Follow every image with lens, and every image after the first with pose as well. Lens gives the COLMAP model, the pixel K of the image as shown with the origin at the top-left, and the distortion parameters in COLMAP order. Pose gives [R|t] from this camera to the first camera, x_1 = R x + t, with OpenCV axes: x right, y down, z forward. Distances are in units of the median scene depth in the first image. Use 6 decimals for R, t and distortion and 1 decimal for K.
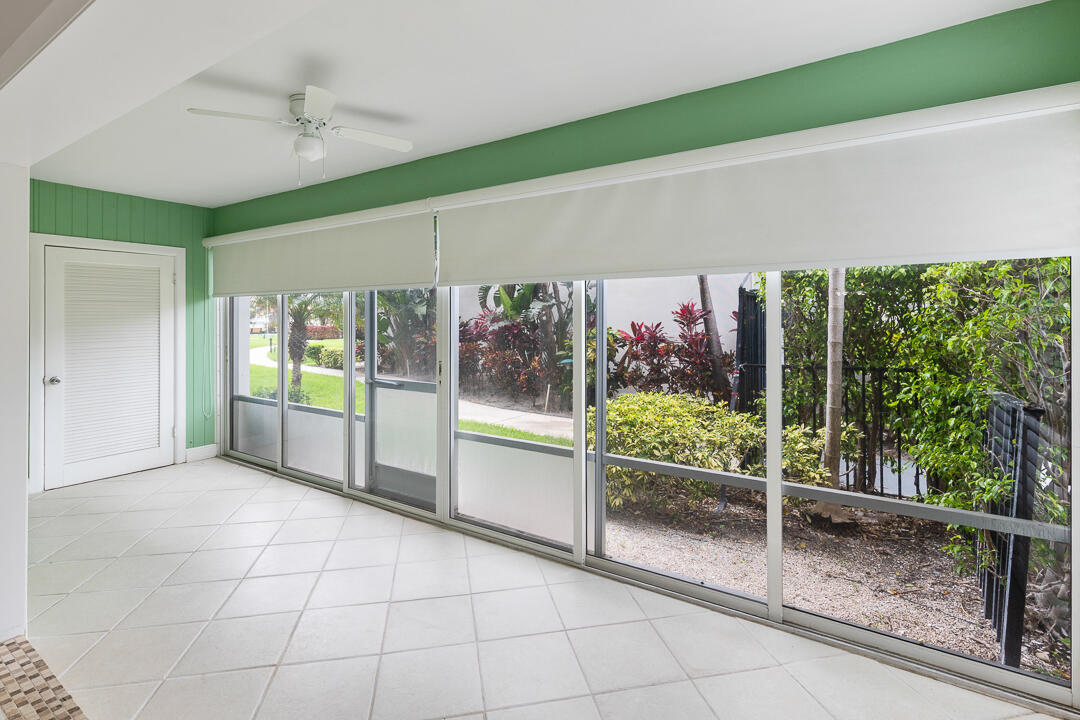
lens RADIAL K [[513.1, 0, 538.5], [0, 513.1, 318.1], [0, 0, 1]] dist [0.000132, 0.000230]
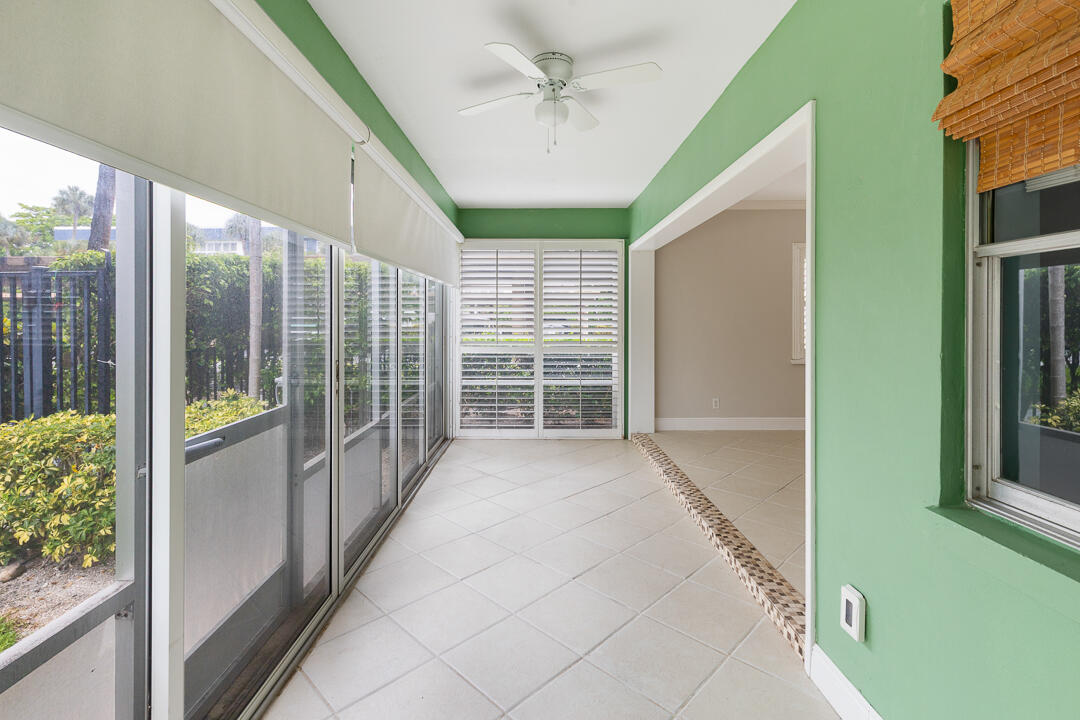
lens RADIAL K [[497.6, 0, 545.3], [0, 497.6, 321.7], [0, 0, 1]] dist [0.000389, -0.000207]
pose [[-0.562892, -0.004589, 0.826518, -0.656738], [0.001760, 0.999976, 0.006751, 0.022109], [-0.826529, 0.005255, -0.562870, 0.837087]]
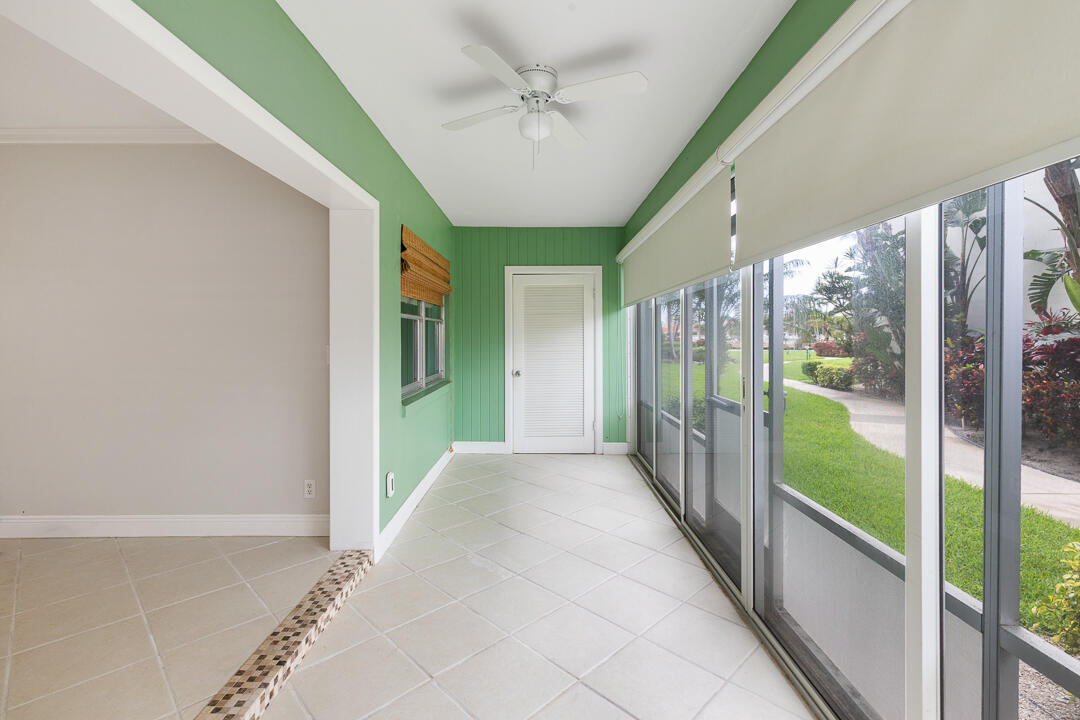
lens RADIAL K [[496.2, 0, 542.6], [0, 496.2, 336.3], [0, 0, 1]] dist [0.007455, 0.000018]
pose [[0.551482, -0.000744, -0.834186, 0.160012], [0.001078, 0.999999, -0.000179, 0.020887], [0.834186, -0.000801, 0.551483, 0.290456]]
